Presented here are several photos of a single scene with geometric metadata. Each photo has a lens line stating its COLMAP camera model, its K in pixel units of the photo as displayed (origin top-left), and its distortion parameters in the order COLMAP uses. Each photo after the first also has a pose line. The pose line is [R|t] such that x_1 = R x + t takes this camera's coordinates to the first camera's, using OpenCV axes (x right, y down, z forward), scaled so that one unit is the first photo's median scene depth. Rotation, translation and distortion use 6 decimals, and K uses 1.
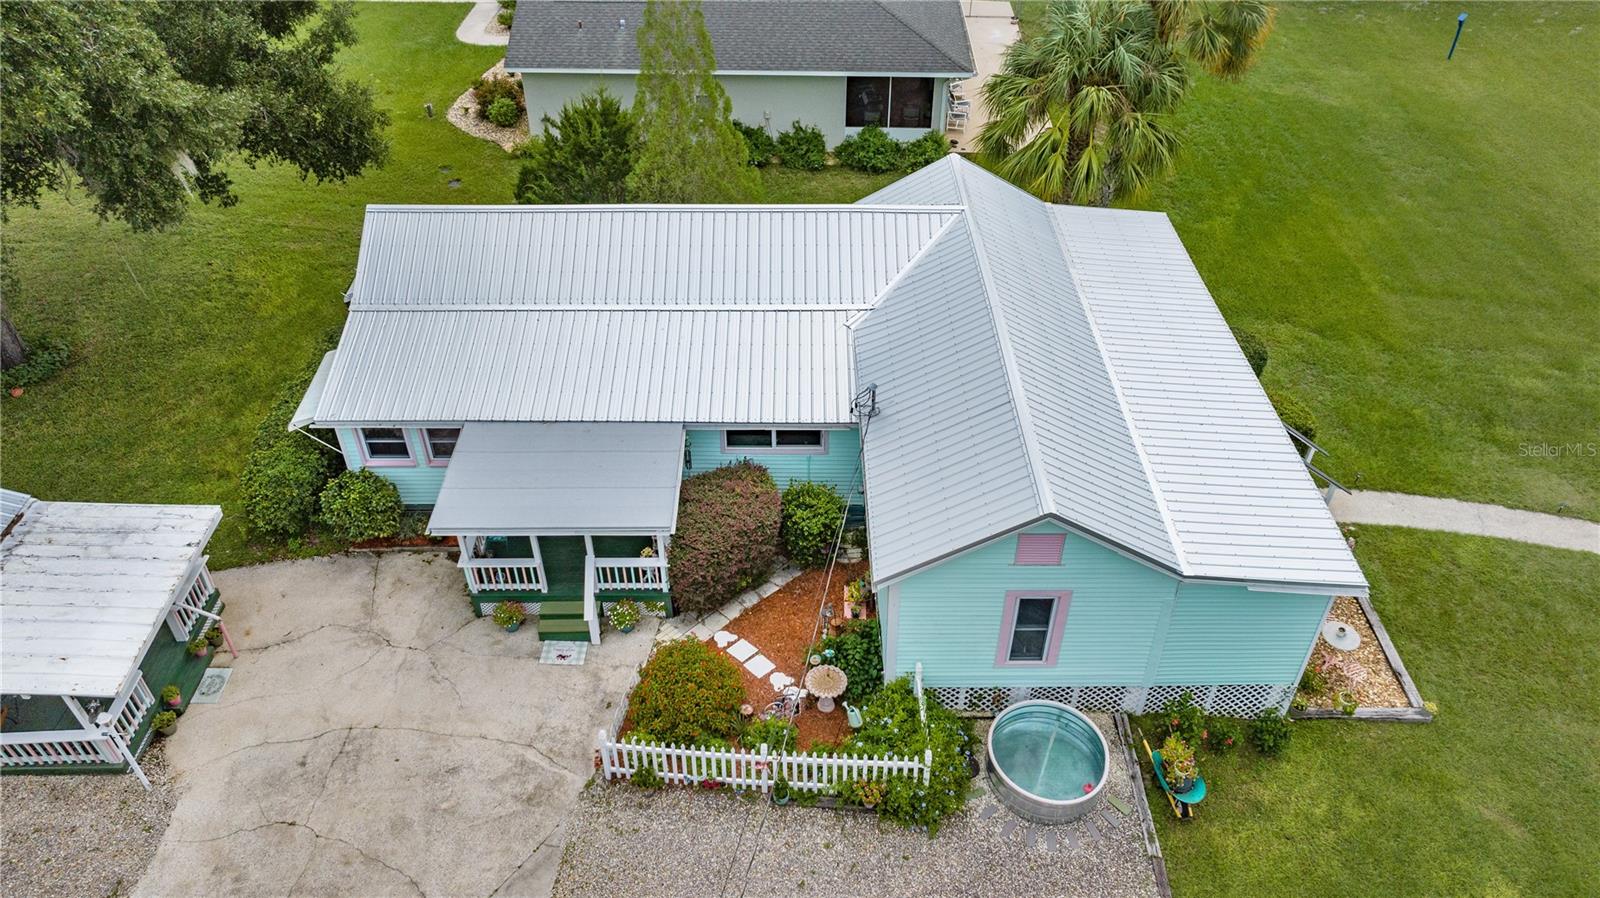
lens RADIAL K [[1132.0, 0, 803.2], [0, 1132.0, 443.5], [0, 0, 1]] dist [-0.037684, 0.040850]
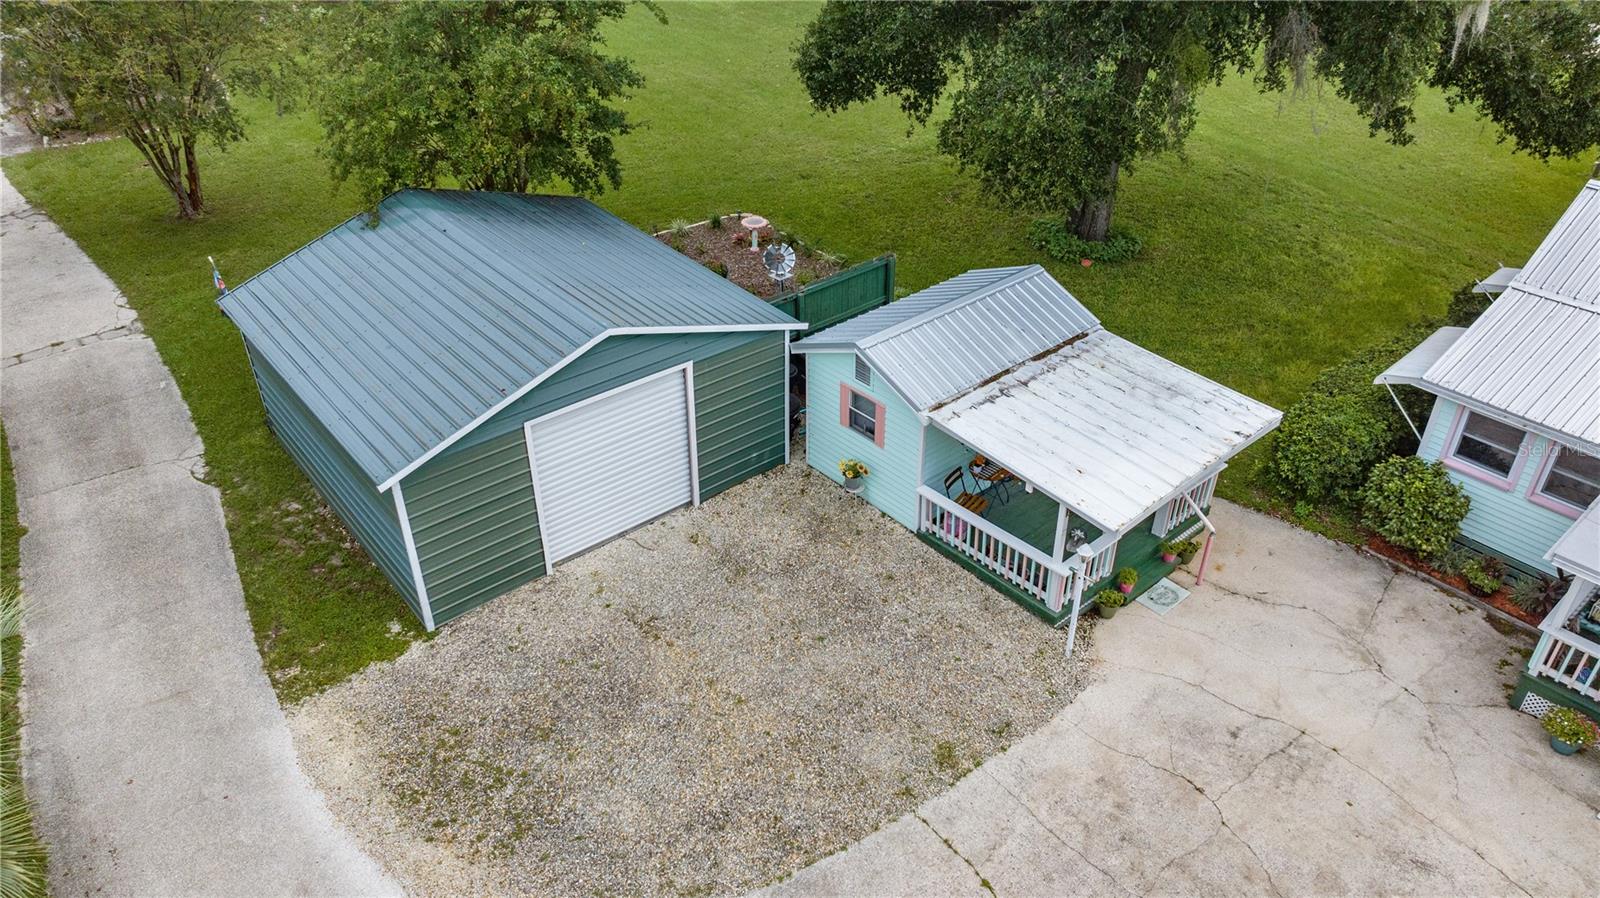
lens RADIAL K [[1132.0, 0, 803.2], [0, 1132.0, 443.5], [0, 0, 1]] dist [-0.037684, 0.040850]
pose [[0.655071, 0.413740, -0.632219, -0.207653], [-0.478465, 0.874750, 0.076699, 0.172375], [0.584768, 0.252252, 0.770984, 0.153430]]
